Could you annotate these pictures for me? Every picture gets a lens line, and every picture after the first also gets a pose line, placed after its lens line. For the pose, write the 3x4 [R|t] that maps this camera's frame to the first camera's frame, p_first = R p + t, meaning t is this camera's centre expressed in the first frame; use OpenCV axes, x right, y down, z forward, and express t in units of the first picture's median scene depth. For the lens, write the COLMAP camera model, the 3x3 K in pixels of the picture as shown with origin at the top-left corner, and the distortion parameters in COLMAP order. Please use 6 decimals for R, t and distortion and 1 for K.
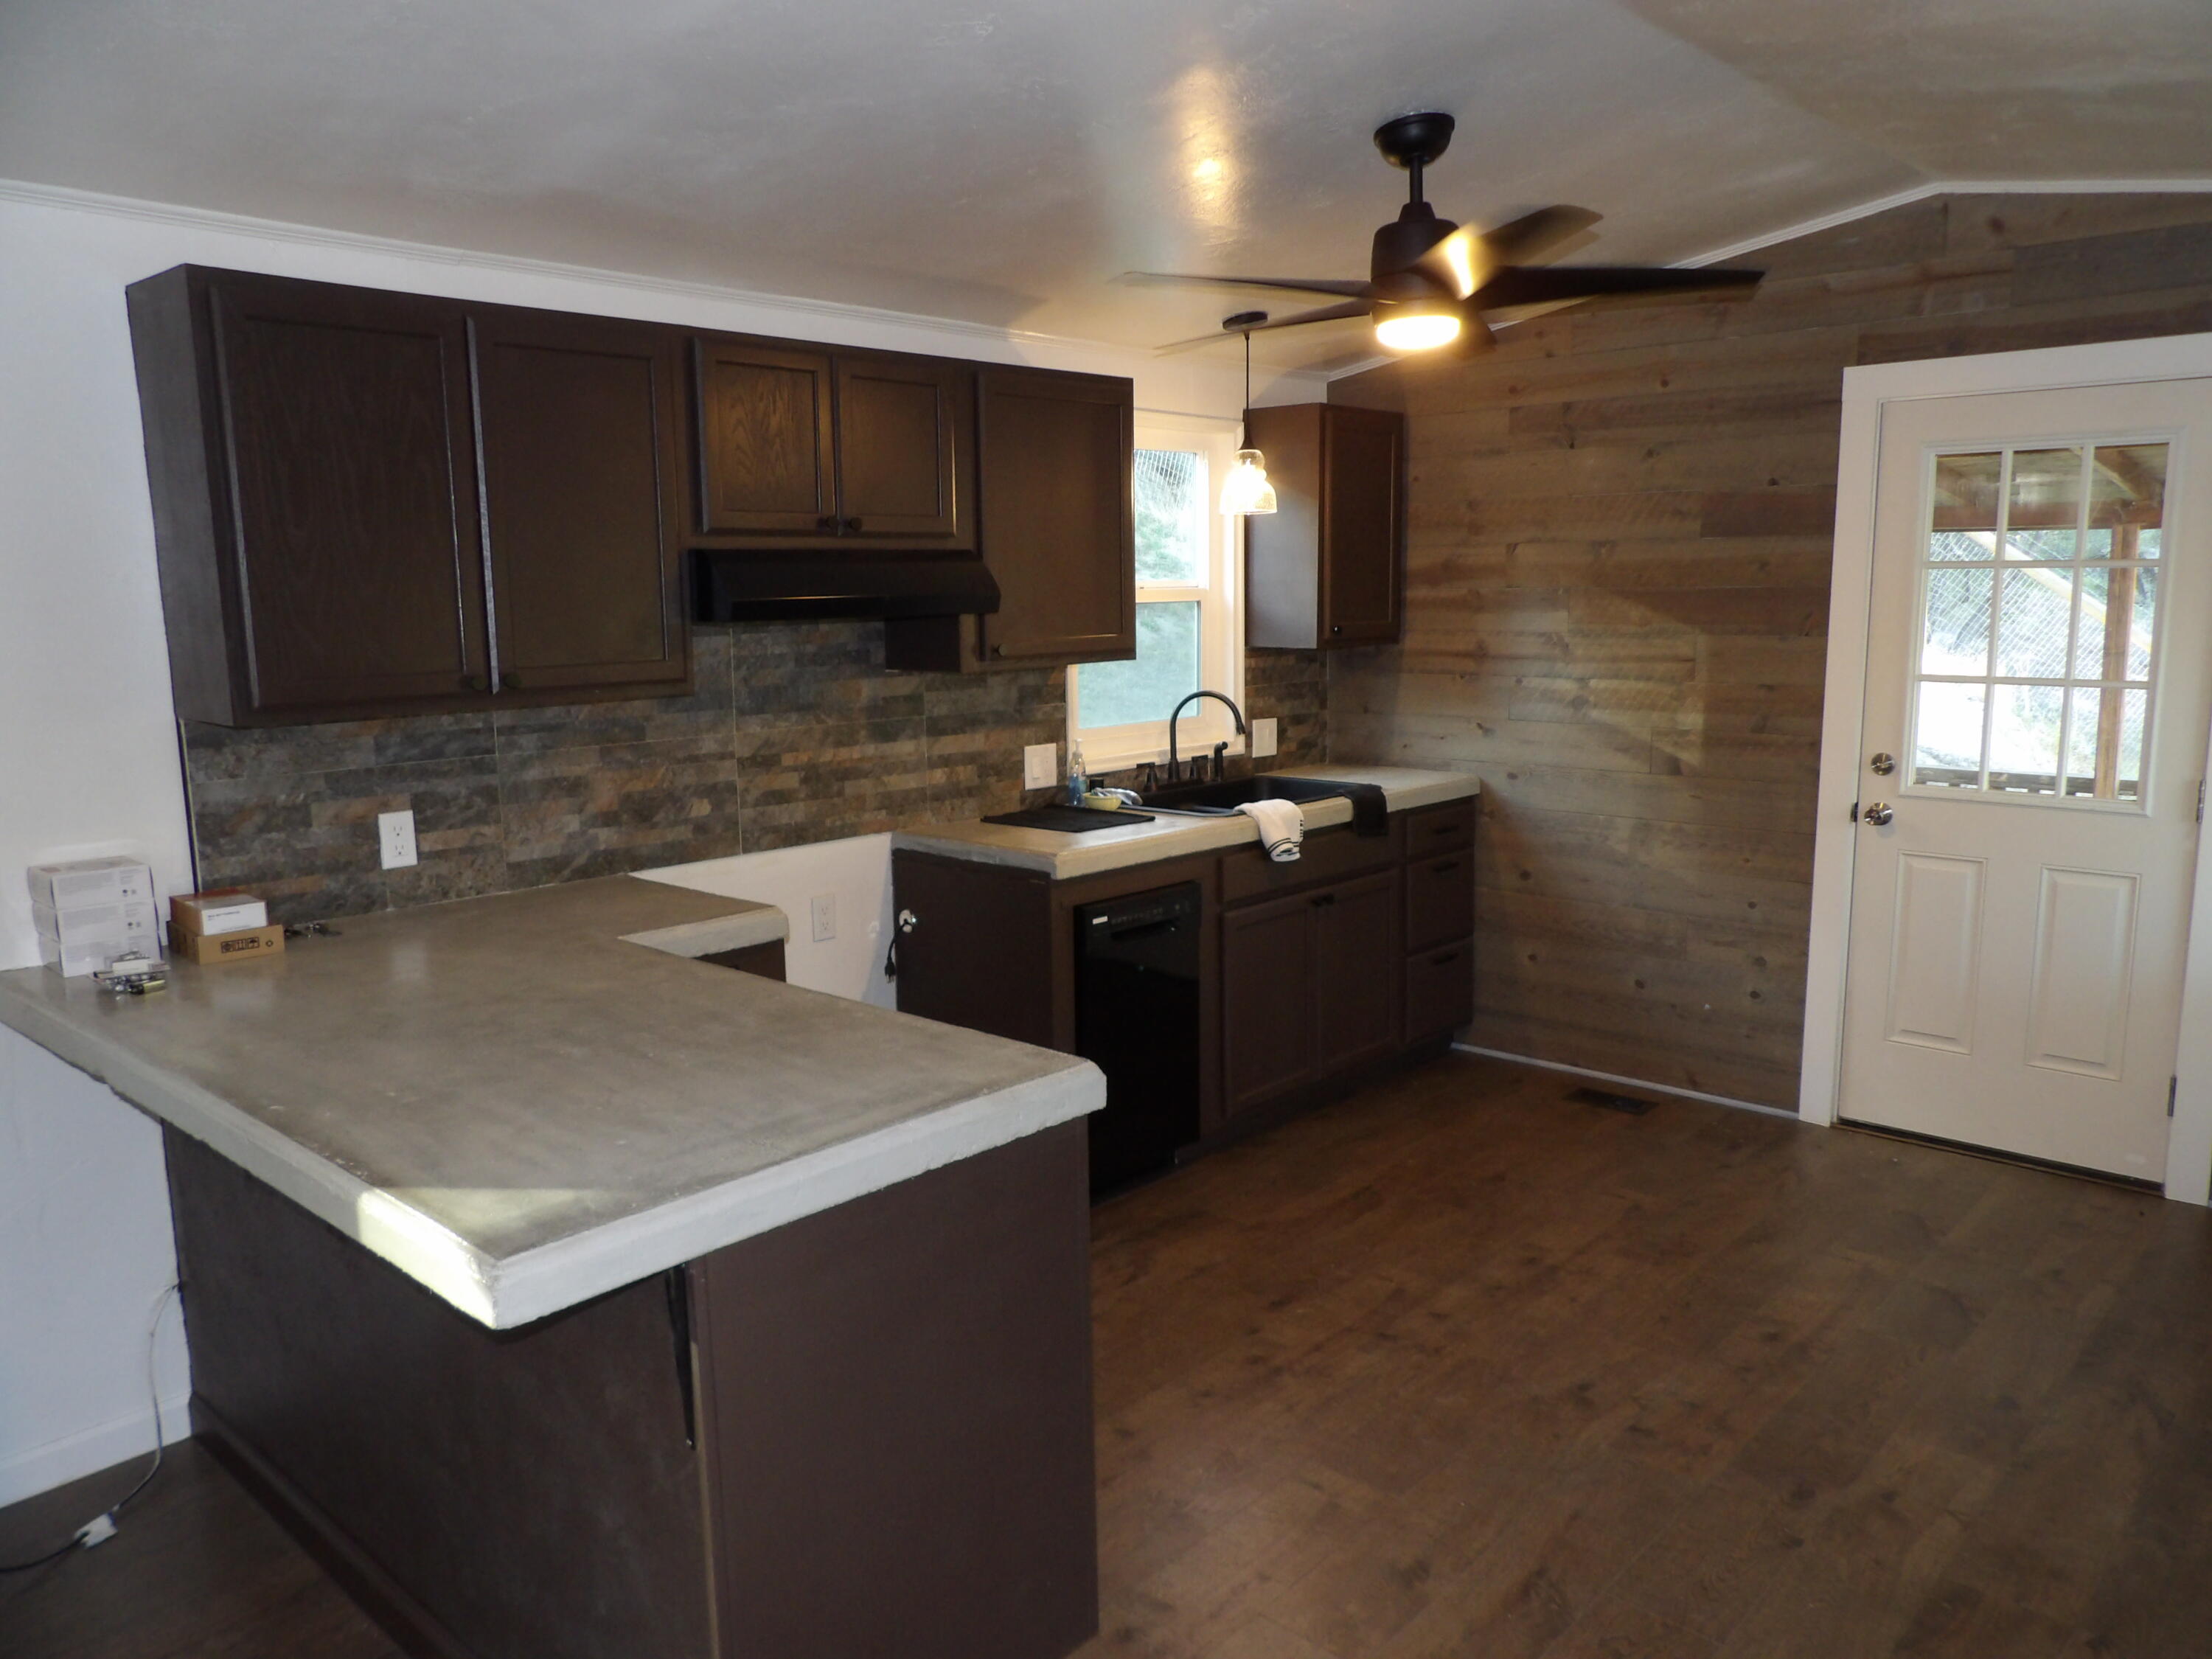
lens RADIAL K [[1567.7, 0, 1140.1], [0, 1567.7, 833.9], [0, 0, 1]] dist [-0.038090, 0.033975]
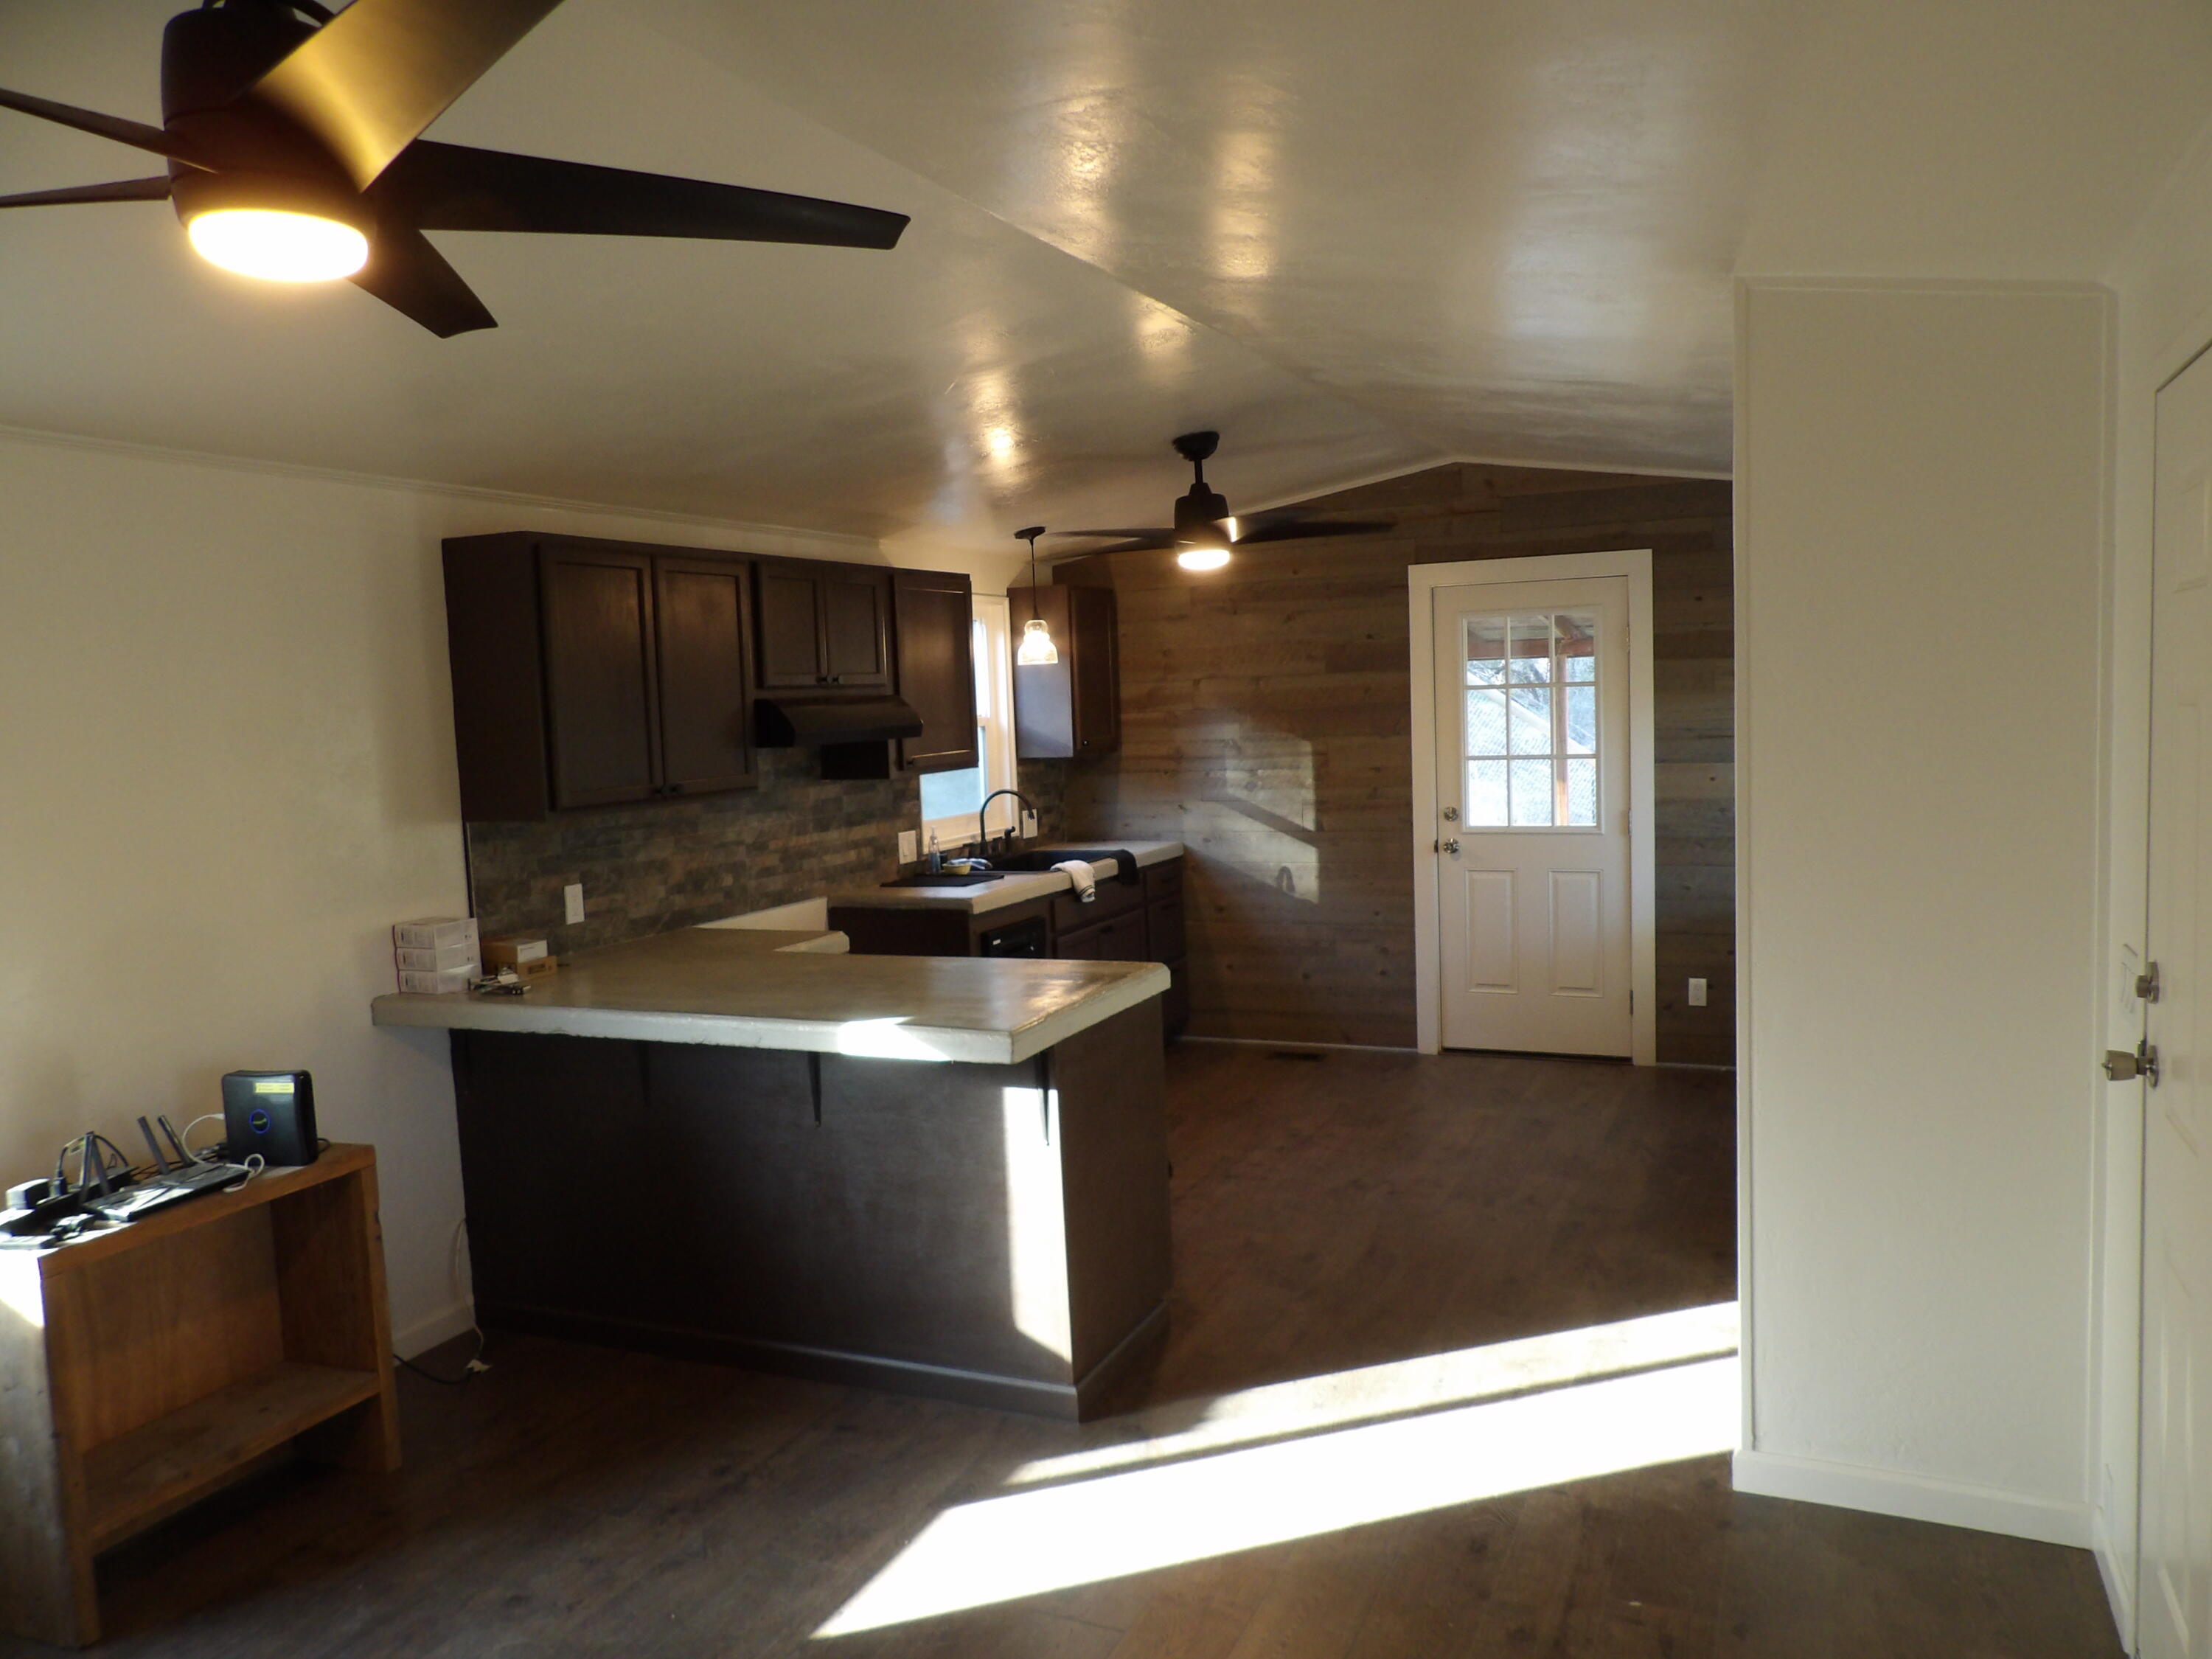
lens RADIAL K [[1567.7, 0, 1140.1], [0, 1567.7, 833.9], [0, 0, 1]] dist [-0.038090, 0.033975]
pose [[0.947866, -0.052757, 0.314273, -0.316737], [0.077351, 0.994797, -0.066299, 0.055465], [-0.309140, 0.087152, 0.947015, -0.395004]]
